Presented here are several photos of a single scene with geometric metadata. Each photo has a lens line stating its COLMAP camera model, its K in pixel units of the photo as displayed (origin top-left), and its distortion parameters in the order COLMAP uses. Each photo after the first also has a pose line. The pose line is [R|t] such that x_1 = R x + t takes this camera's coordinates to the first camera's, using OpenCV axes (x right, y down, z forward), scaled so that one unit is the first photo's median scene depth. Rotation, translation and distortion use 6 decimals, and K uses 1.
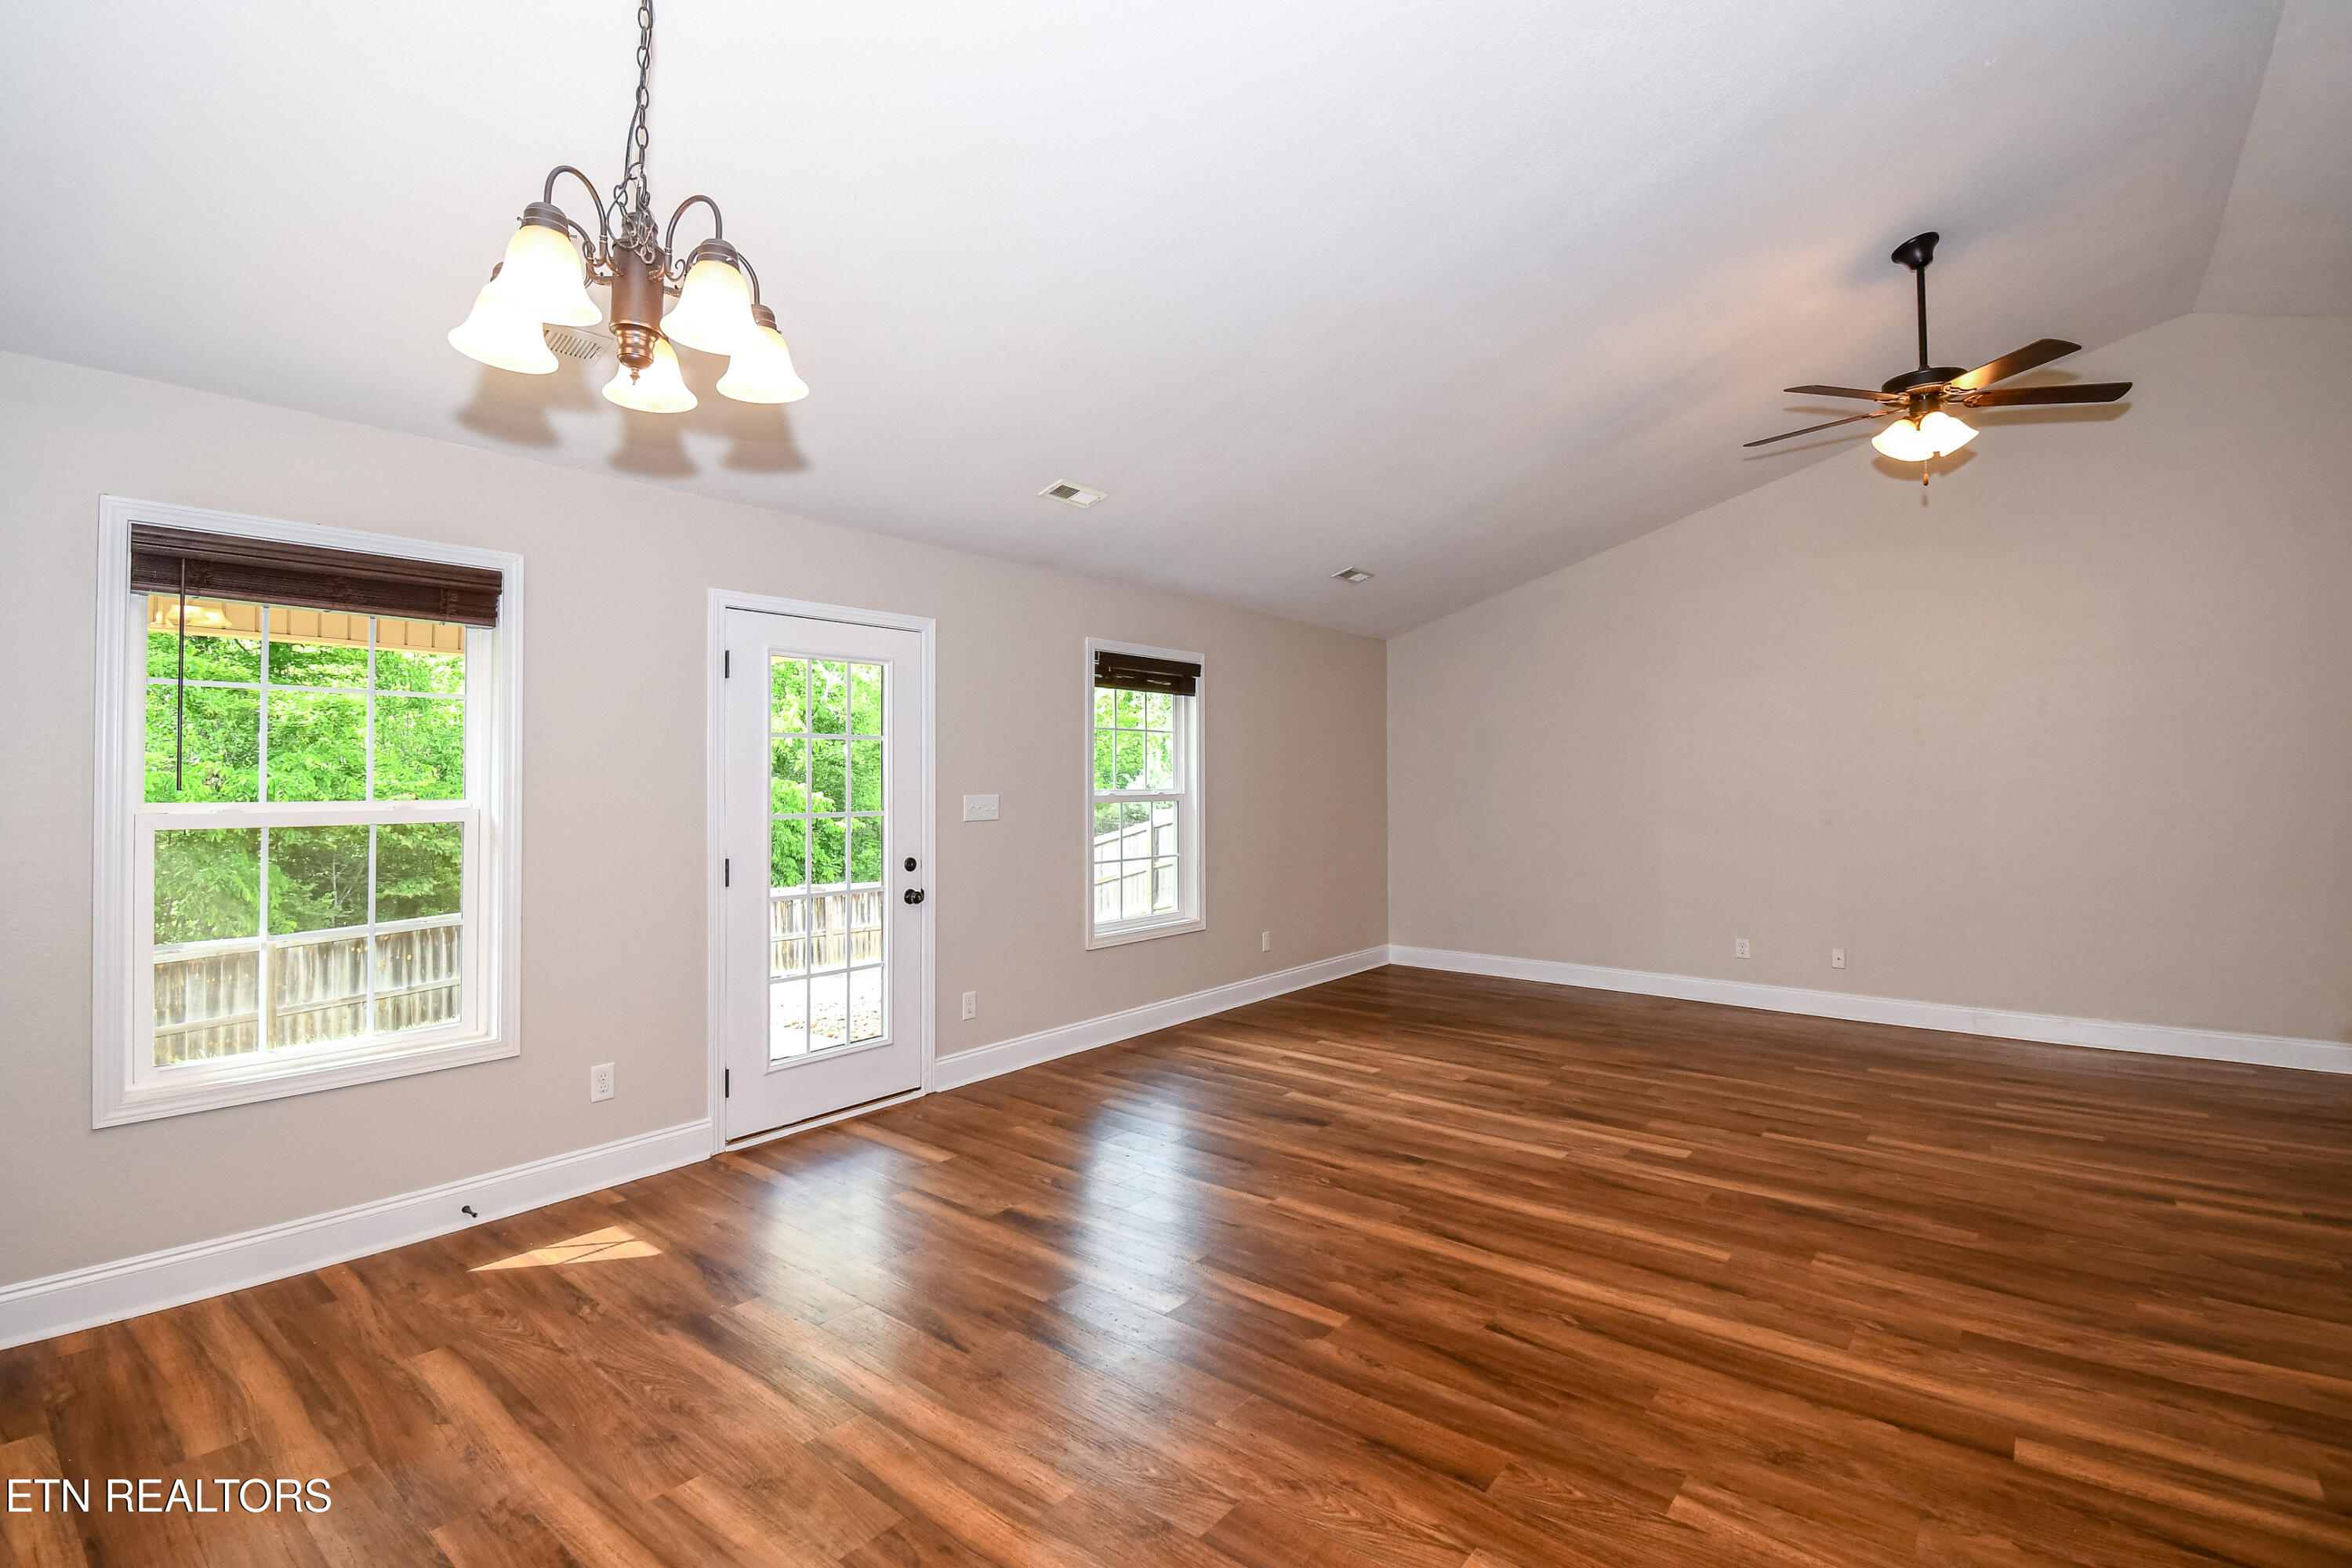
lens RADIAL K [[1069.3, 0, 1170.0], [0, 1069.3, 771.2], [0, 0, 1]] dist [0.020602, -0.018404]
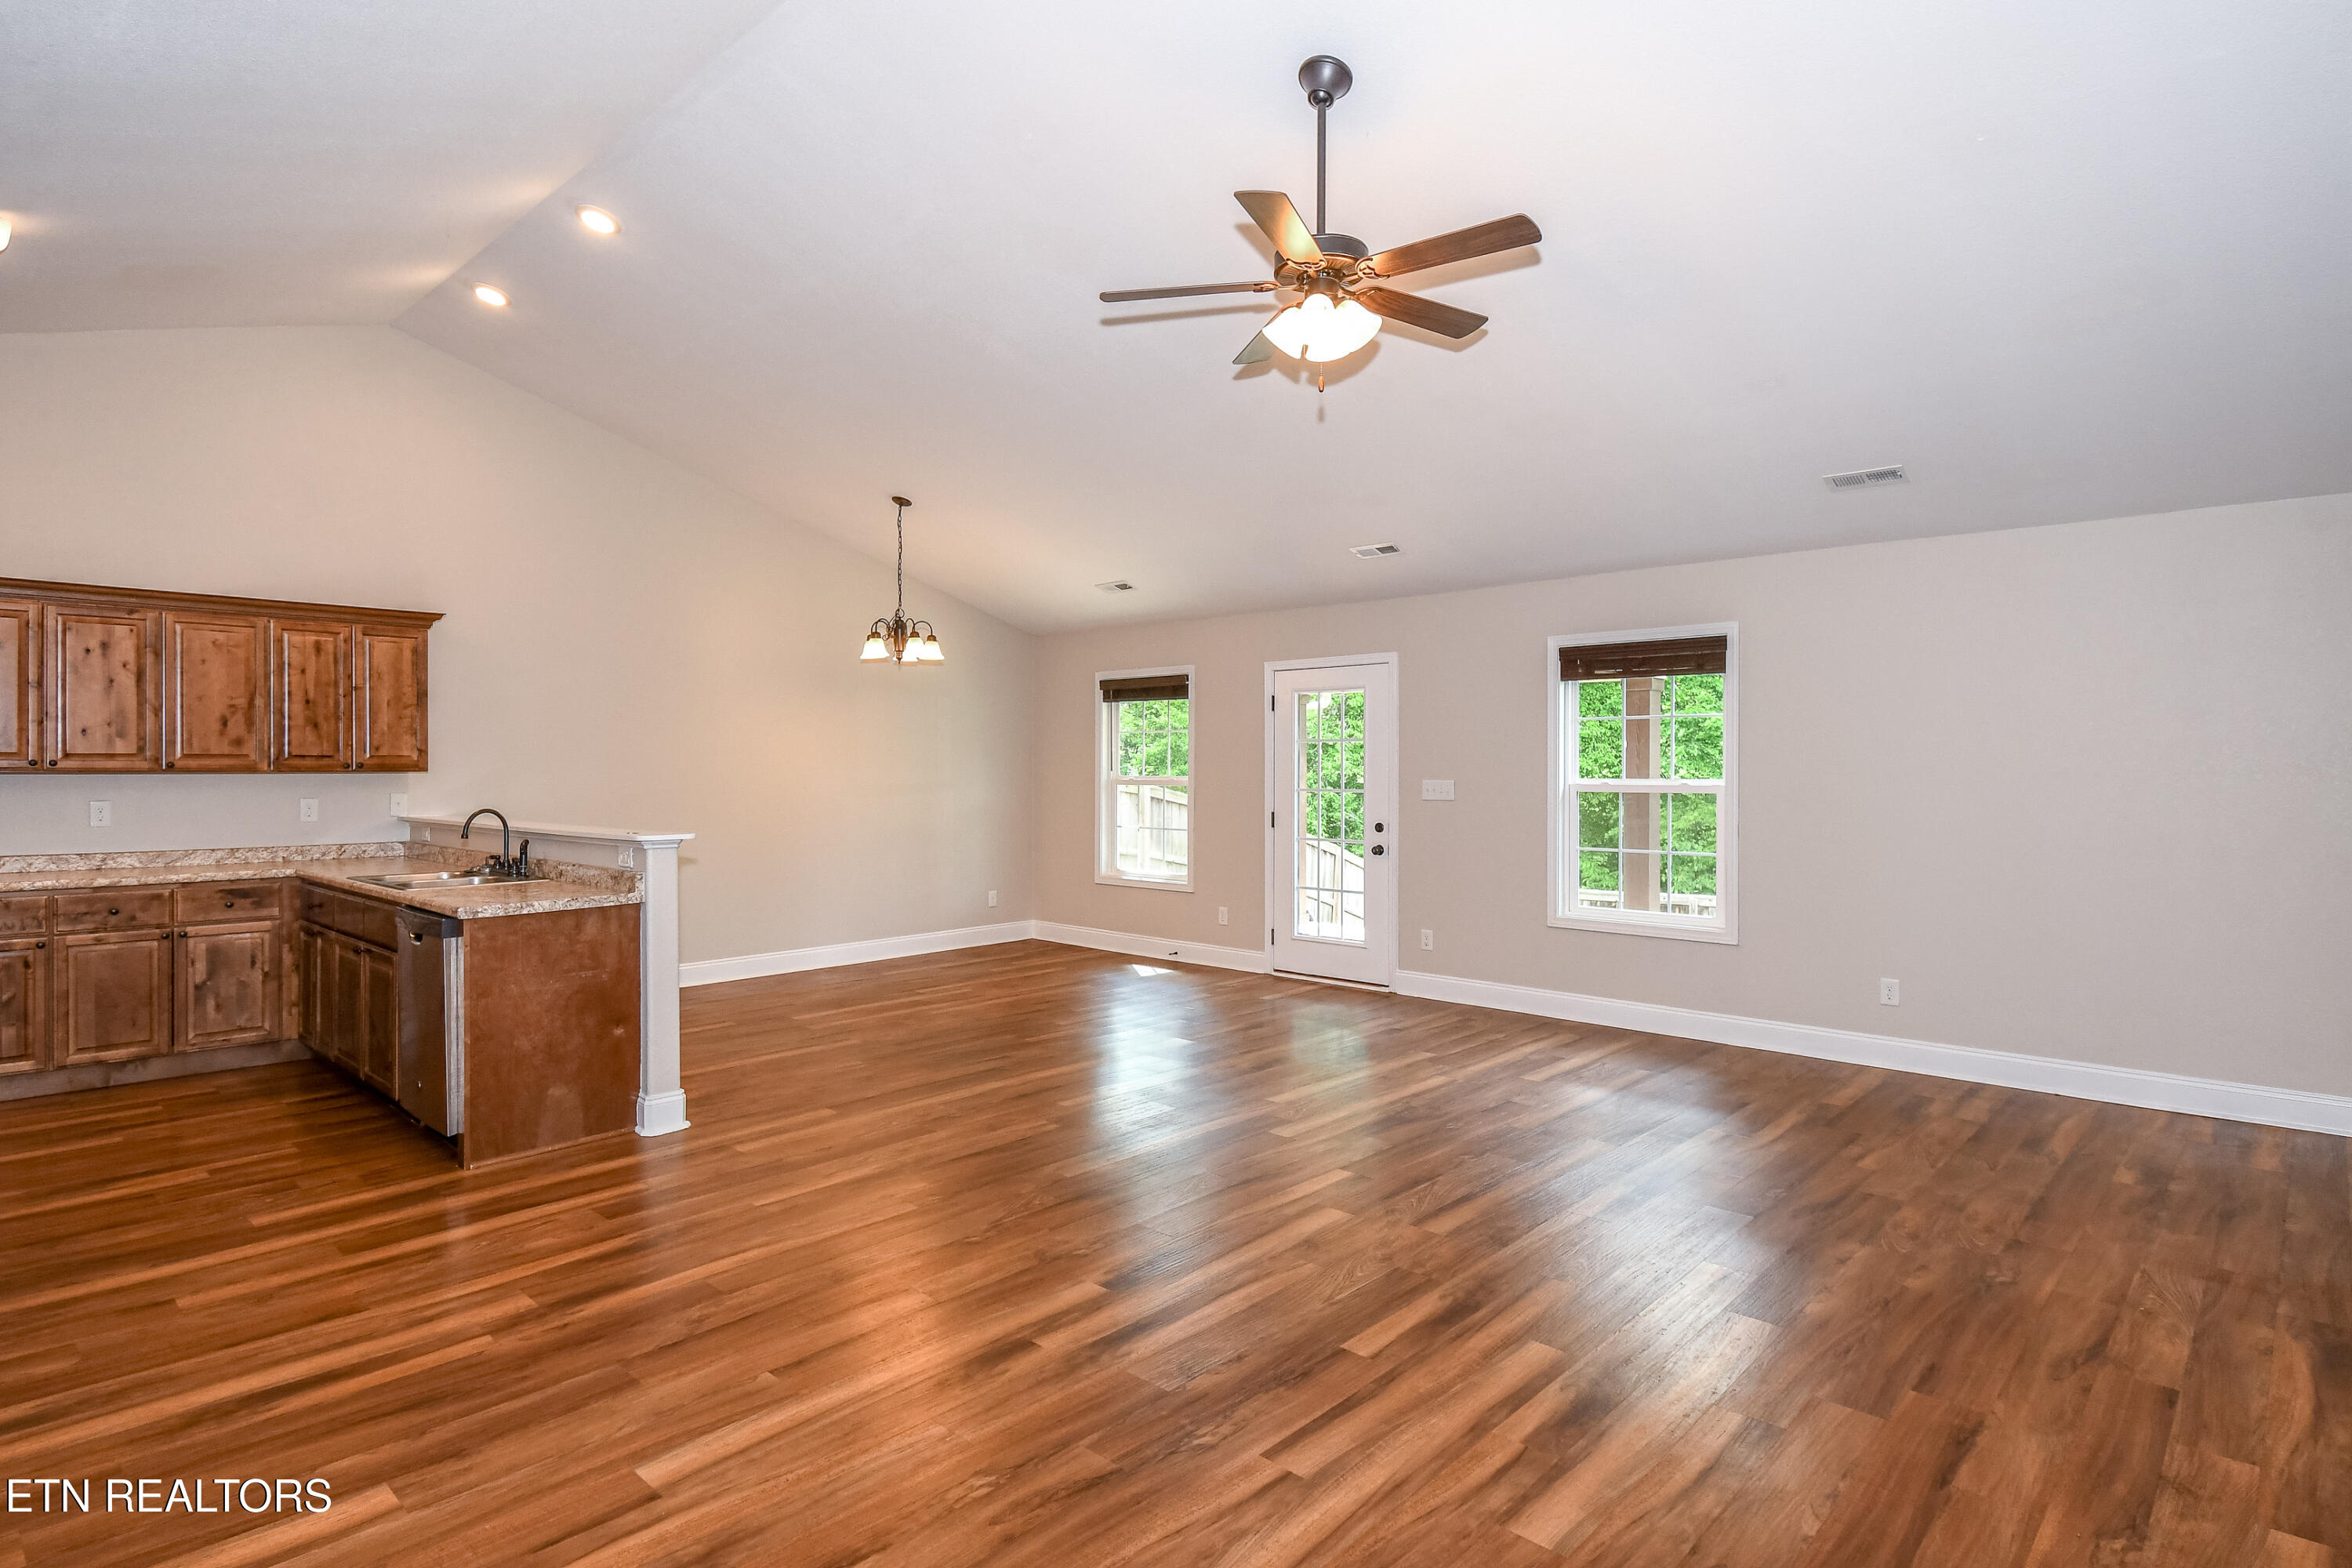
lens RADIAL K [[1216.2, 0, 1174.3], [0, 1216.2, 765.6], [0, 0, 1]] dist [0.016584, -0.017077]
pose [[-0.062944, -0.001495, -0.998016, 1.638348], [0.004135, 0.999990, -0.001759, 0.007336], [0.998009, -0.004237, -0.062937, 0.972636]]
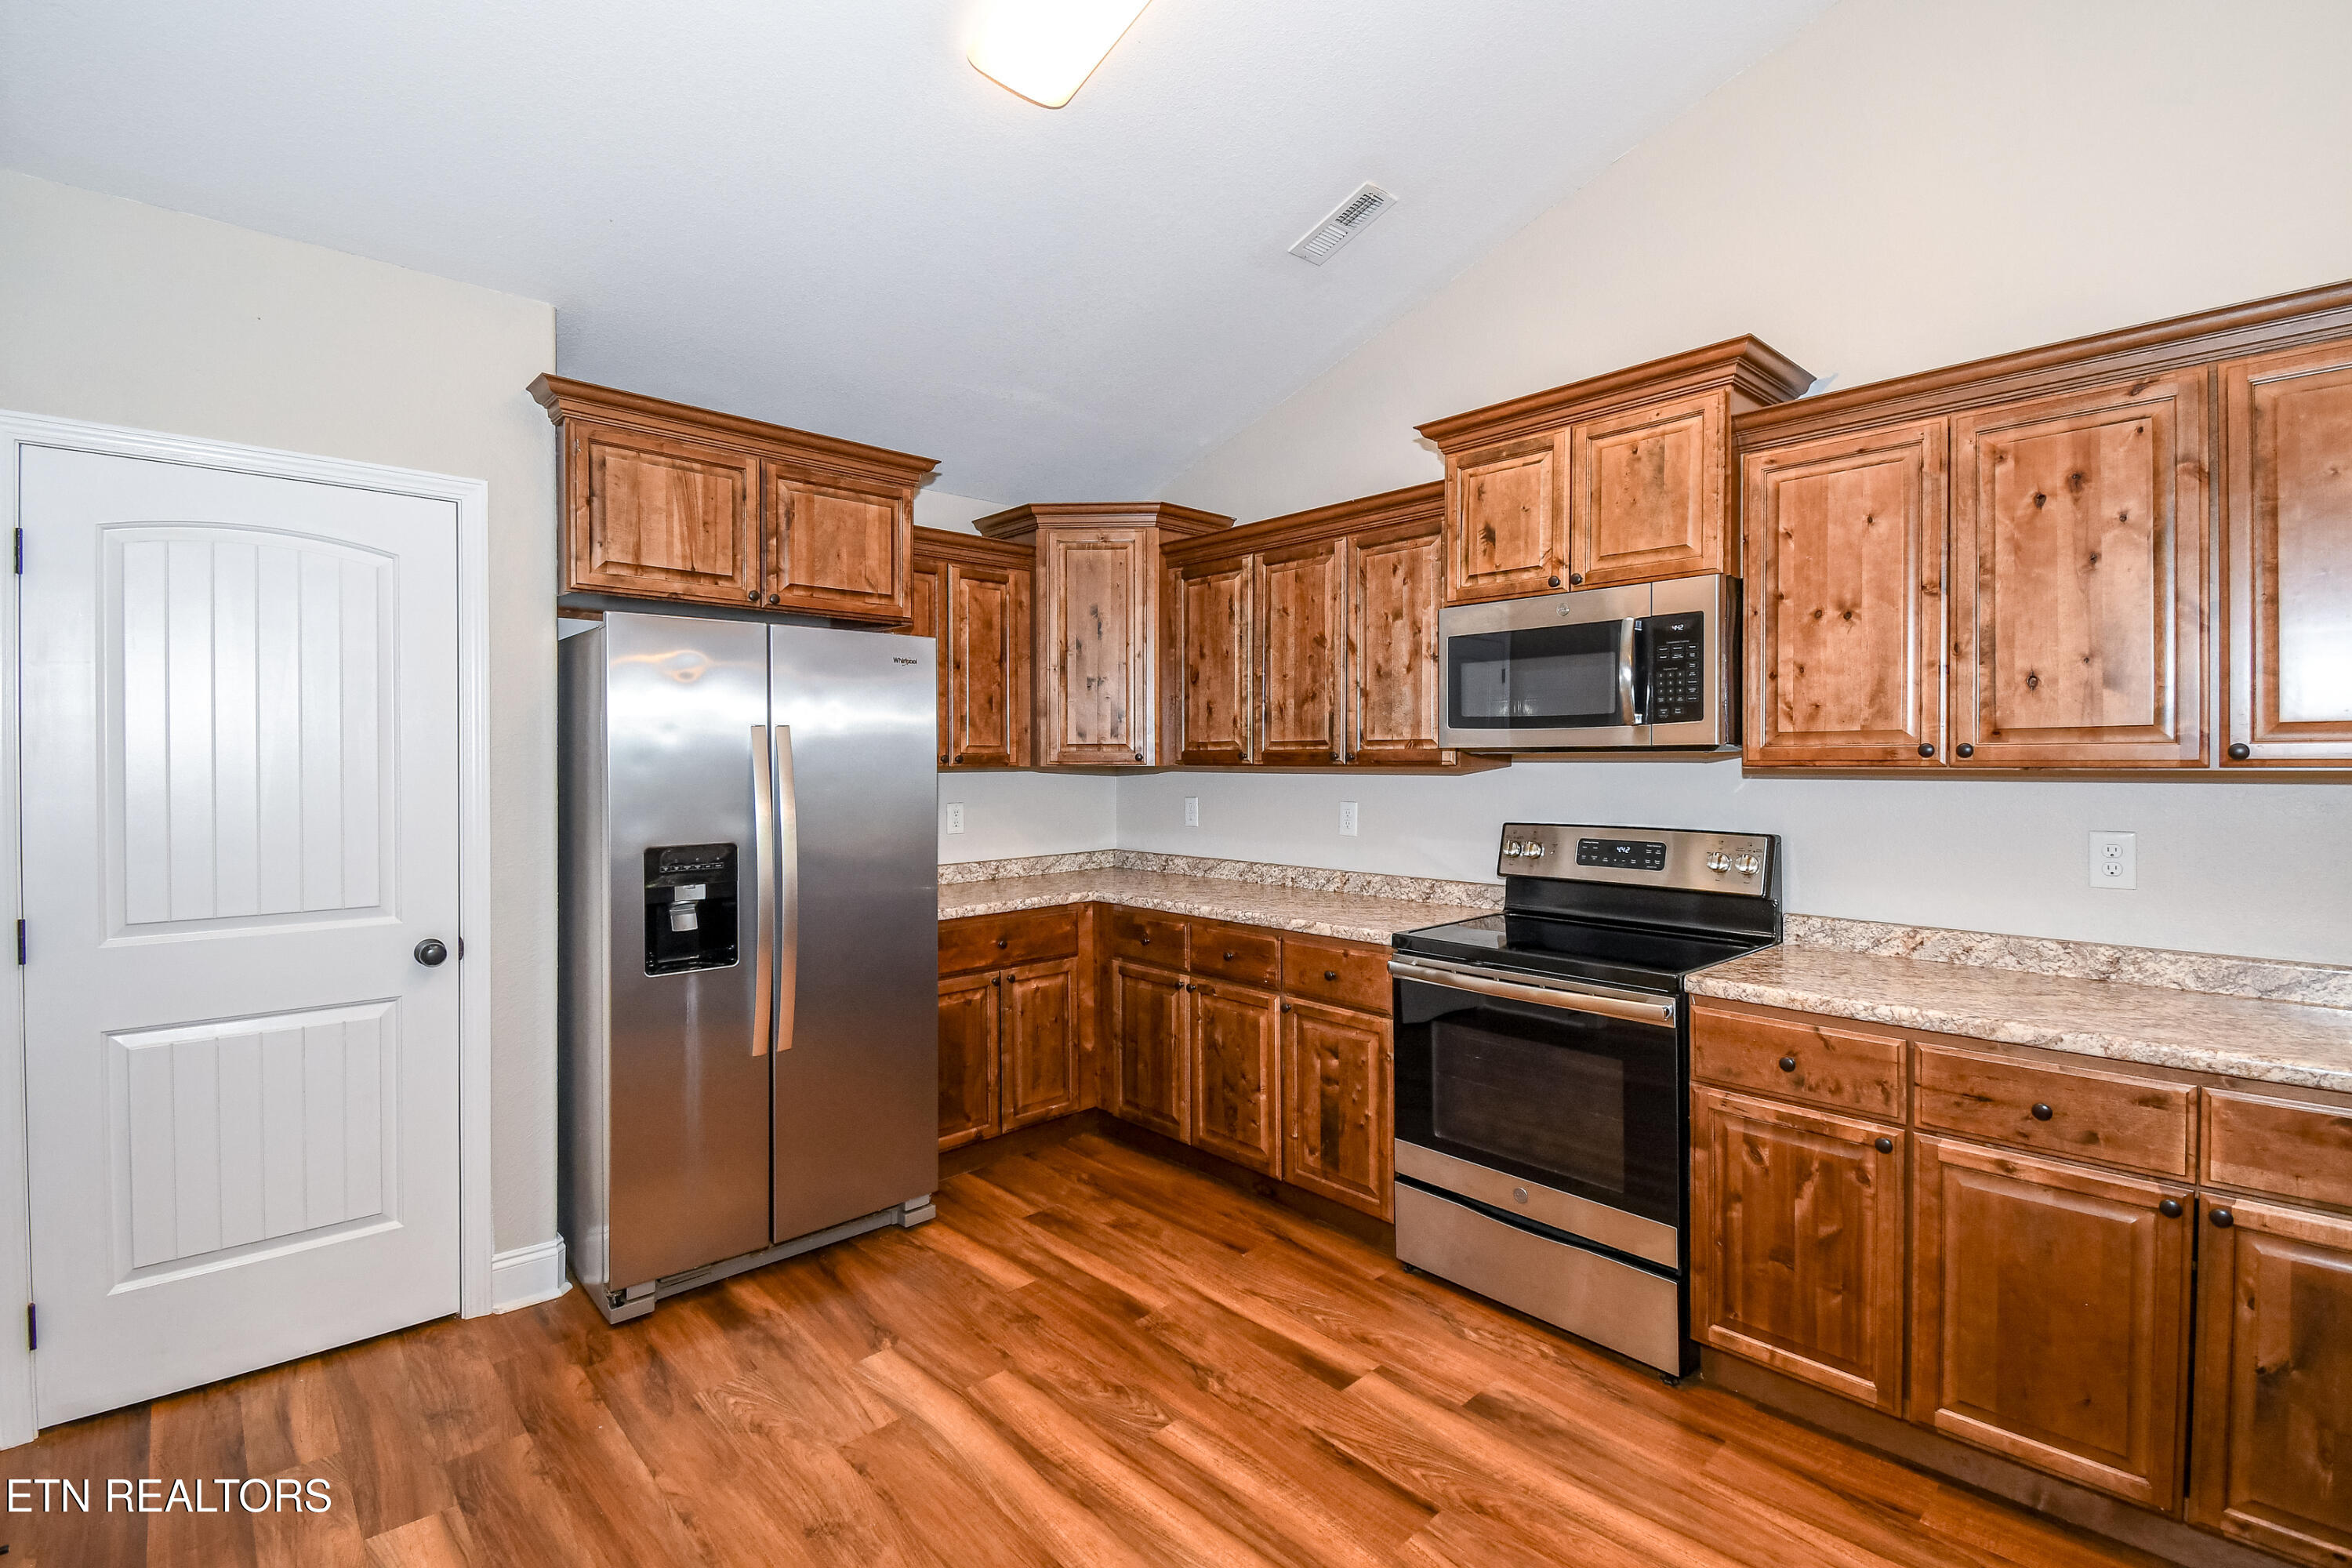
lens RADIAL K [[1069.3, 0, 1157.0], [0, 1069.3, 770.3], [0, 0, 1]] dist [0.020602, -0.018404]
pose [[-0.986210, 0.000214, 0.165496, 0.710848], [0.000249, 1.000000, 0.000194, 0.007333], [-0.165496, 0.000232, -0.986210, 0.283148]]
